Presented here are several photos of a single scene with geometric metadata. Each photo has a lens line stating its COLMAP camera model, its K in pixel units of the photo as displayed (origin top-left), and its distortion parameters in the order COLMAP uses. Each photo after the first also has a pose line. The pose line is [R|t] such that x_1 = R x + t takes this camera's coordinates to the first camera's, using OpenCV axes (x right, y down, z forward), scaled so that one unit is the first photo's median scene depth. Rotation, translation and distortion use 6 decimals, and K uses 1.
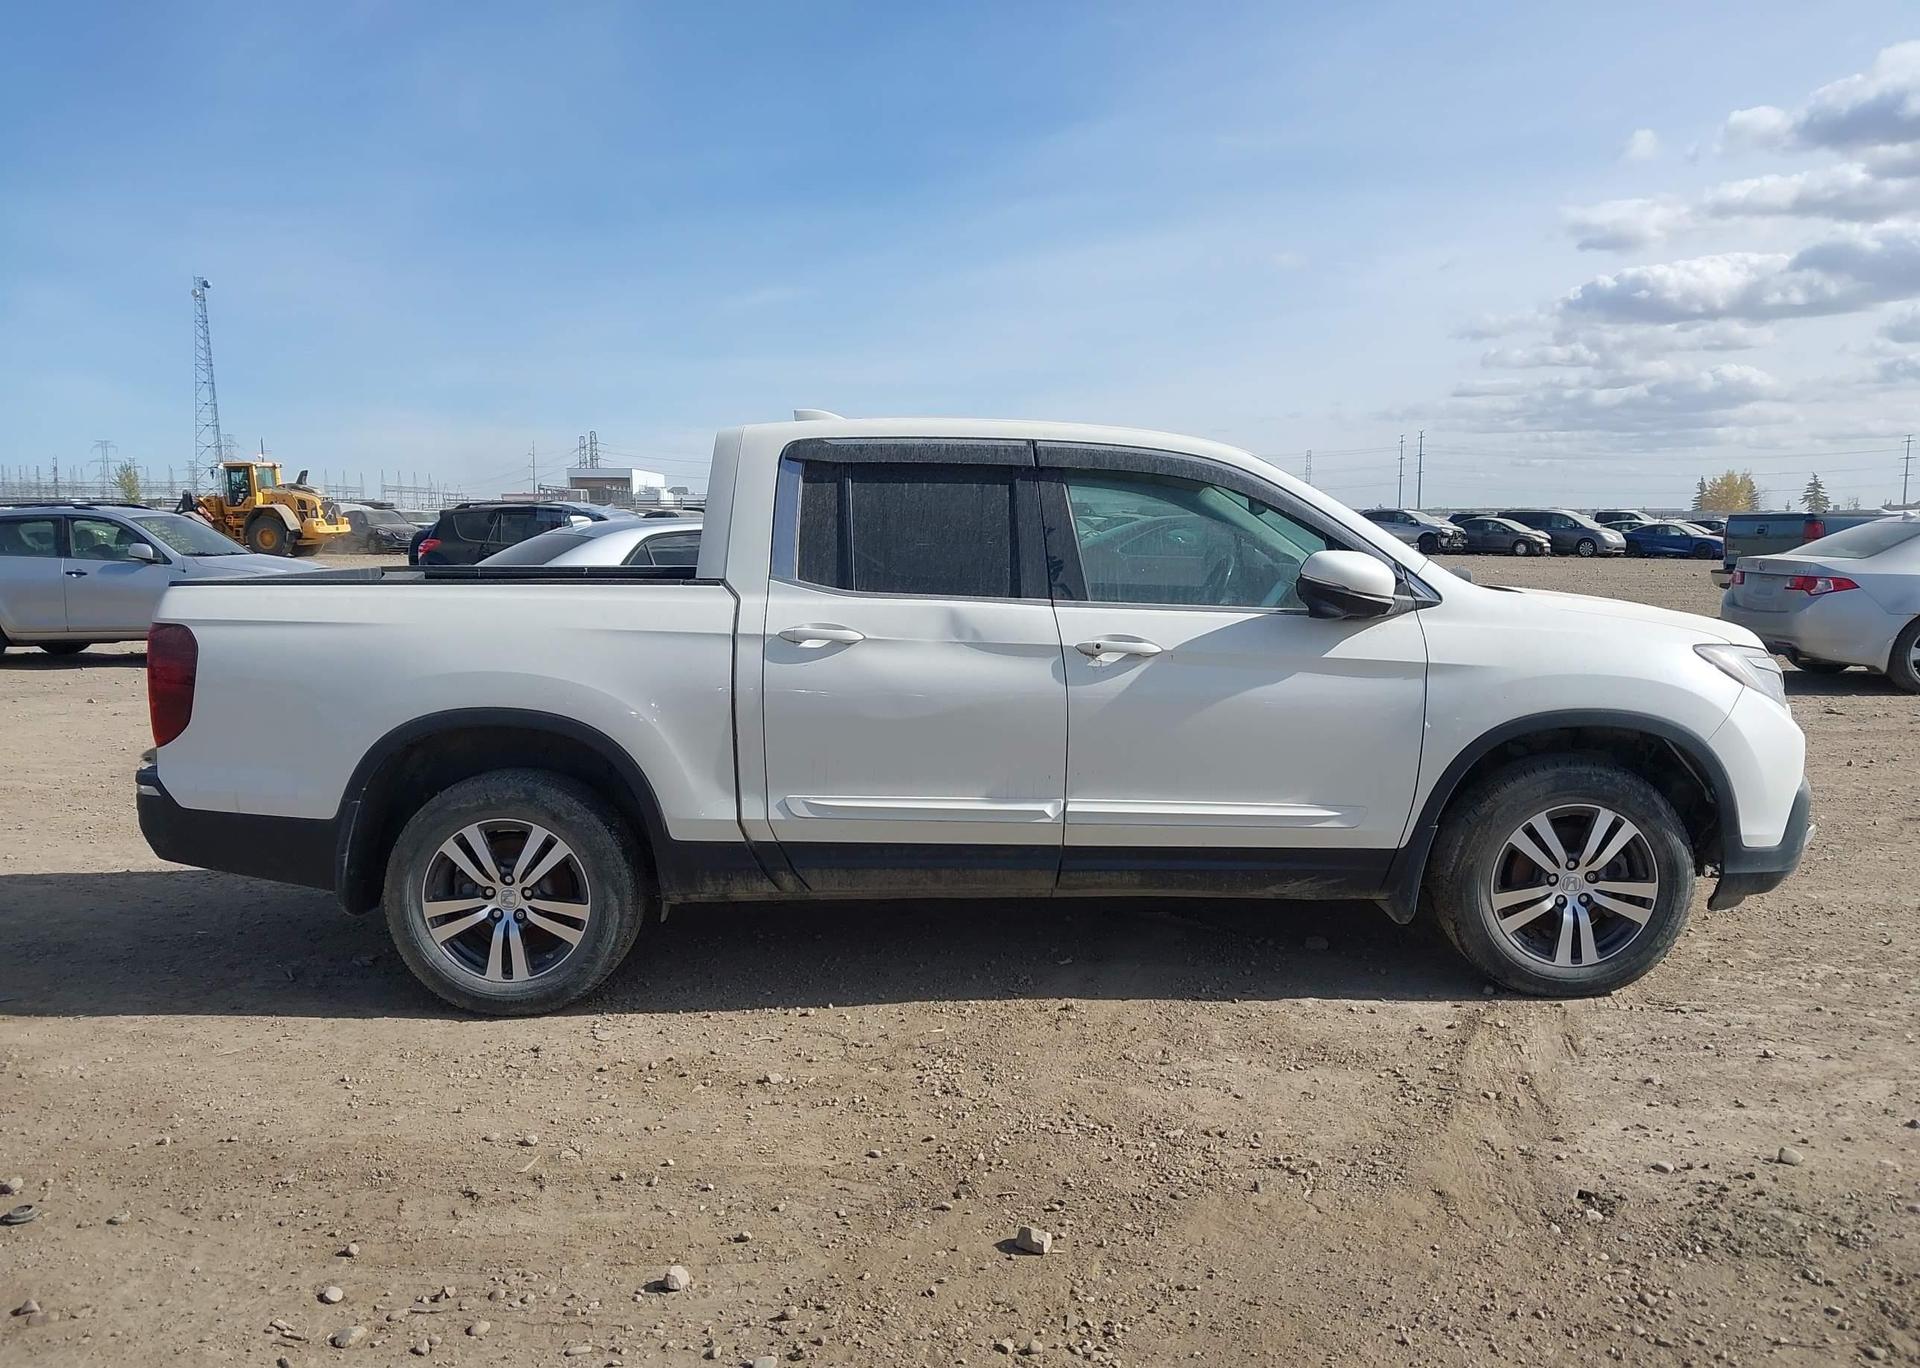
lens RADIAL K [[1494.5, 0, 959.0], [0, 1494.5, 681.6], [0, 0, 1]] dist [0.008516, -0.007008]
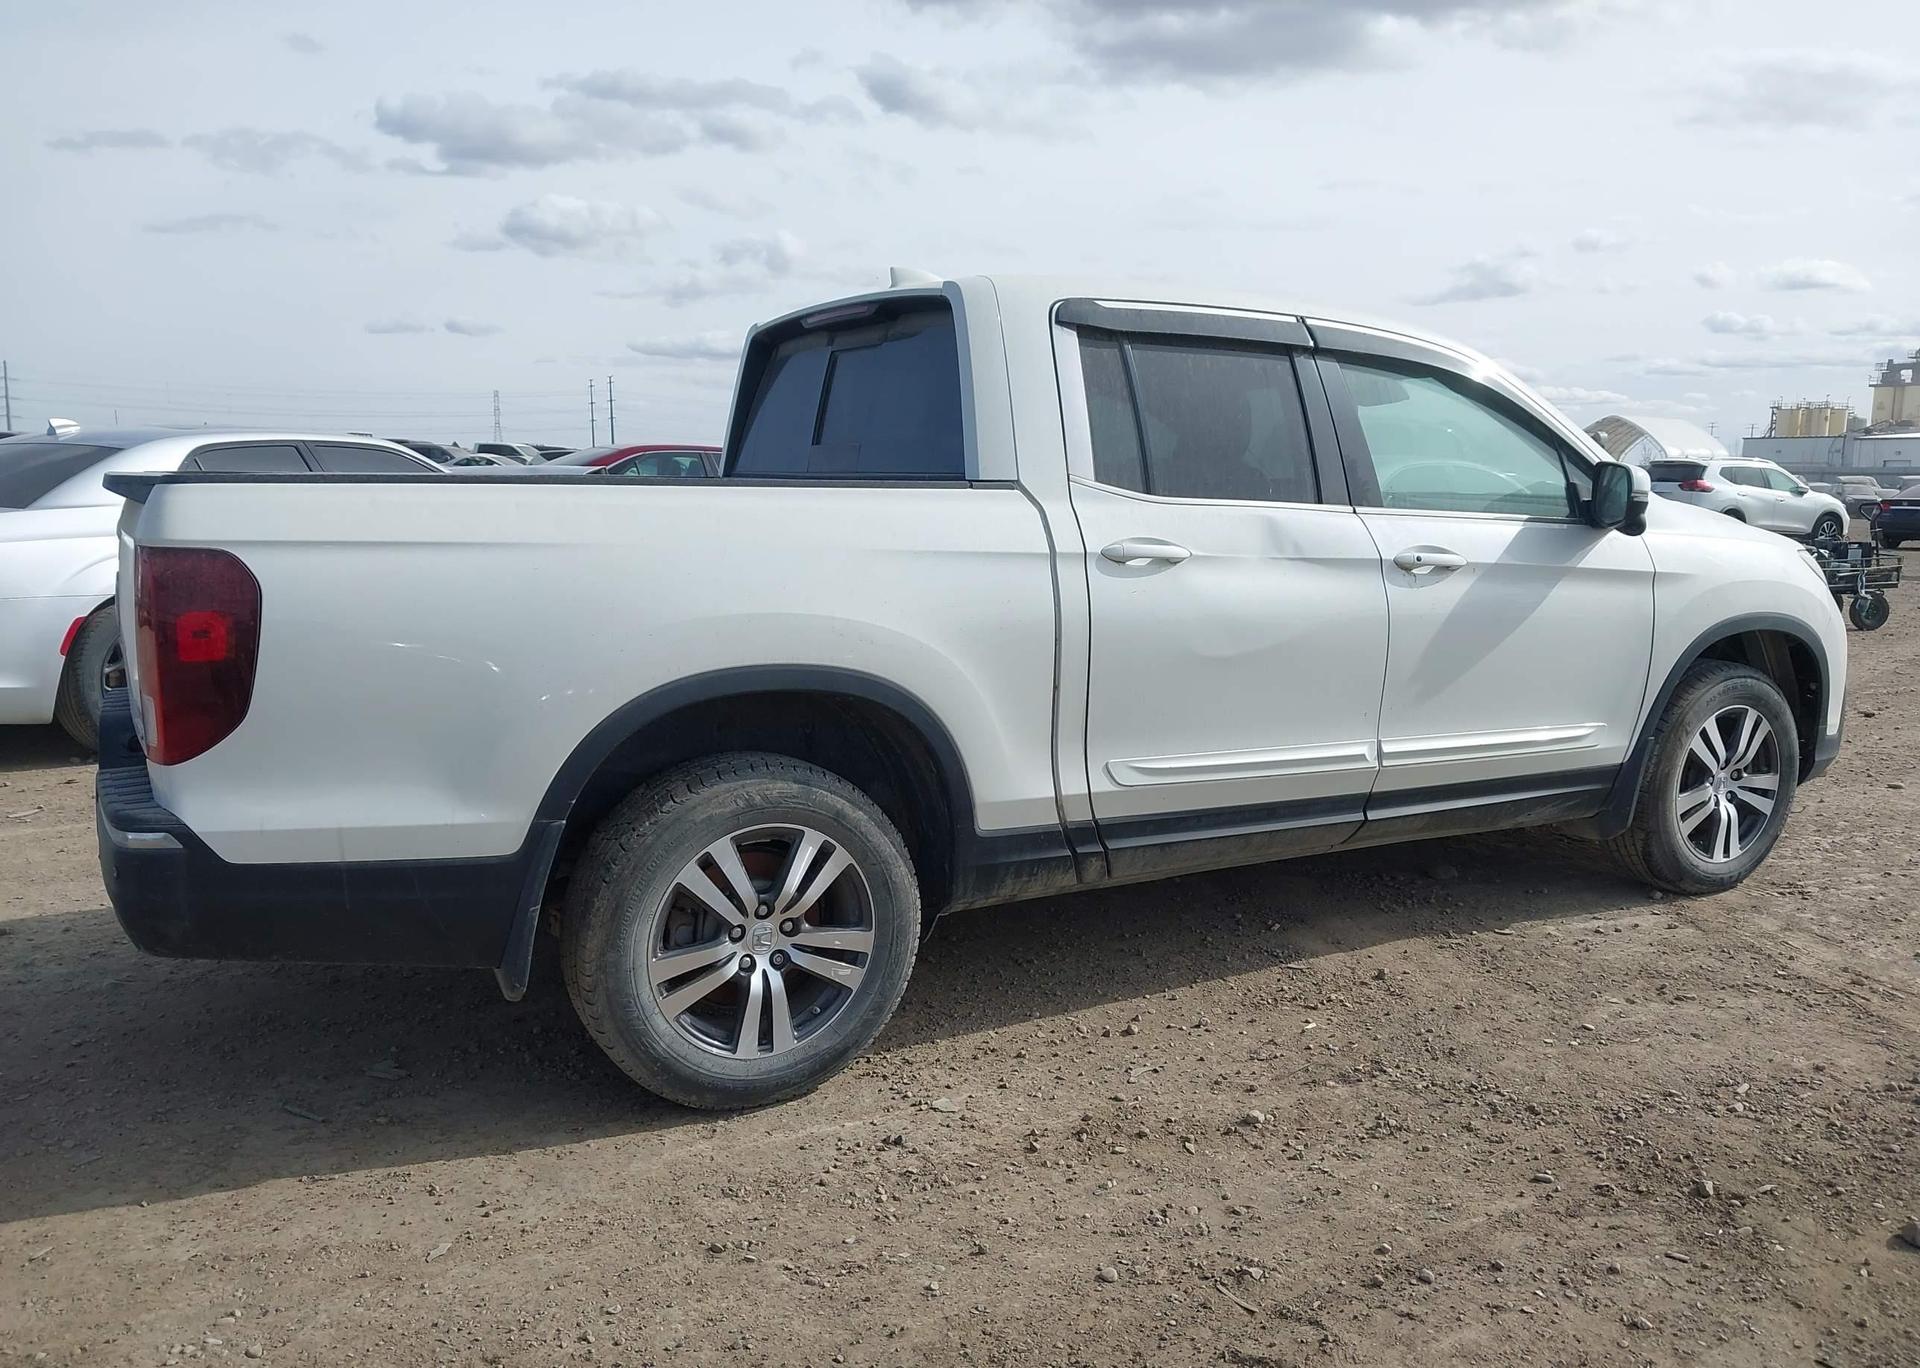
lens RADIAL K [[1494.5, 0, 959.0], [0, 1494.5, 681.6], [0, 0, 1]] dist [0.008516, -0.007008]
pose [[0.887009, -0.058709, 0.458004, -0.538752], [0.036095, 0.997665, 0.057980, -0.012283], [-0.460338, -0.034897, 0.887057, 0.340452]]
